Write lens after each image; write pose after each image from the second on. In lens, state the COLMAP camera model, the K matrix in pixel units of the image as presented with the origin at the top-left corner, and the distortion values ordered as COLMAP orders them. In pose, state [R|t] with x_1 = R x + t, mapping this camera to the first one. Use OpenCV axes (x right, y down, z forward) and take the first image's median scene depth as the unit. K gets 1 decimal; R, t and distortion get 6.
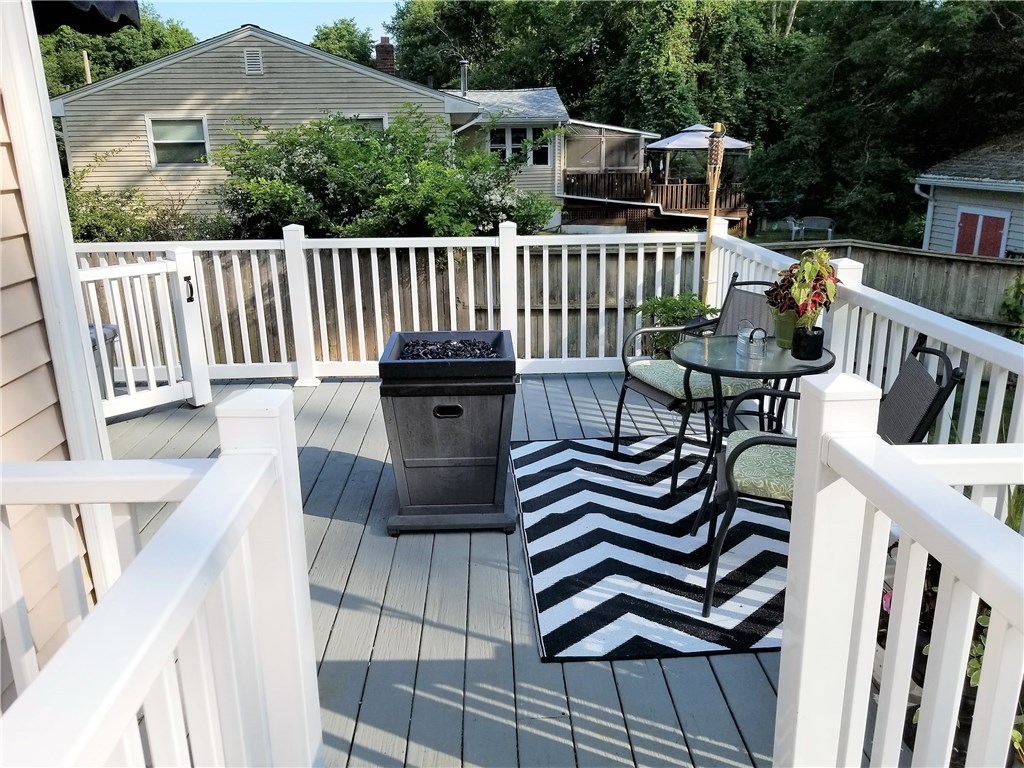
lens RADIAL K [[823.2, 0, 514.3], [0, 823.2, 410.0], [0, 0, 1]] dist [0.006965, -0.045623]
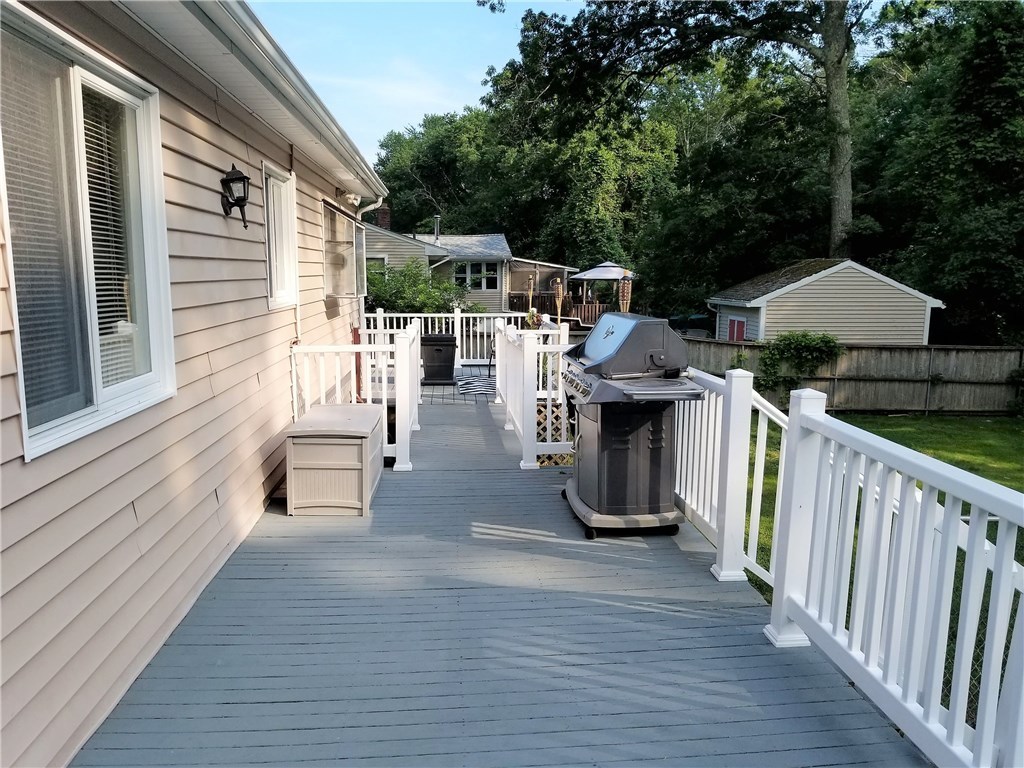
lens RADIAL K [[823.2, 0, 514.3], [0, 823.2, 410.0], [0, 0, 1]] dist [0.006965, -0.045623]
pose [[0.999073, 0.009132, 0.042066, 0.011376], [-0.003032, 0.989740, -0.142845, 0.082796], [-0.042939, 0.142585, 0.988851, -0.278741]]
